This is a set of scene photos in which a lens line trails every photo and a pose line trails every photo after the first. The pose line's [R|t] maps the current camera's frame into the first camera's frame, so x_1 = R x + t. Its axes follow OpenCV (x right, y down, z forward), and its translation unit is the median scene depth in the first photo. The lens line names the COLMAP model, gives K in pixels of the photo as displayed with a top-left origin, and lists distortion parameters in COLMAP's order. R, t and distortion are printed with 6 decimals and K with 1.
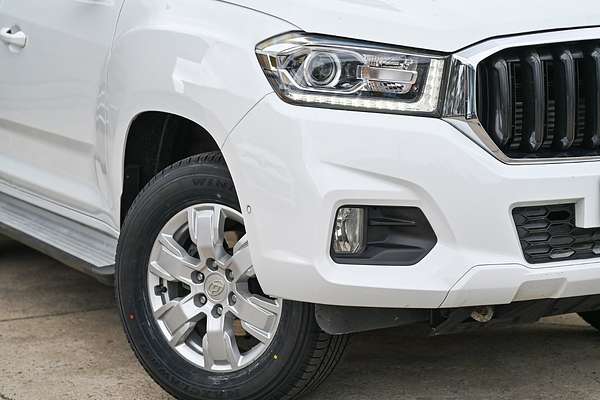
lens RADIAL K [[1673.2, 0, 300.0], [0, 1673.2, 200.0], [0, 0, 1]] dist [-0.033025, 0.084706]
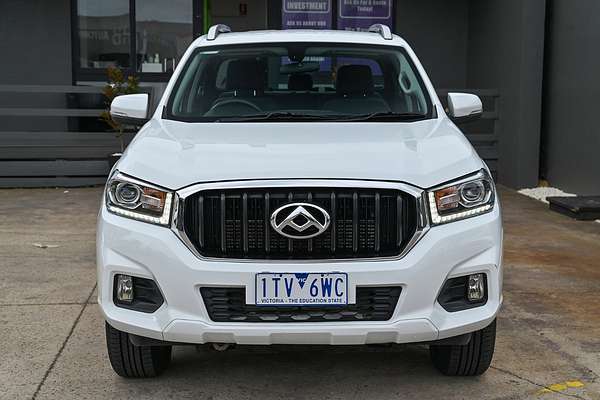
lens RADIAL K [[949.1, 0, 300.0], [0, 949.1, 200.0], [0, 0, 1]] dist [-0.013154, -0.012257]
pose [[0.907689, 0.074733, -0.412935, 0.570145], [-0.078191, 0.996902, 0.008545, -0.092106], [0.412294, 0.024531, 0.910721, 0.183752]]
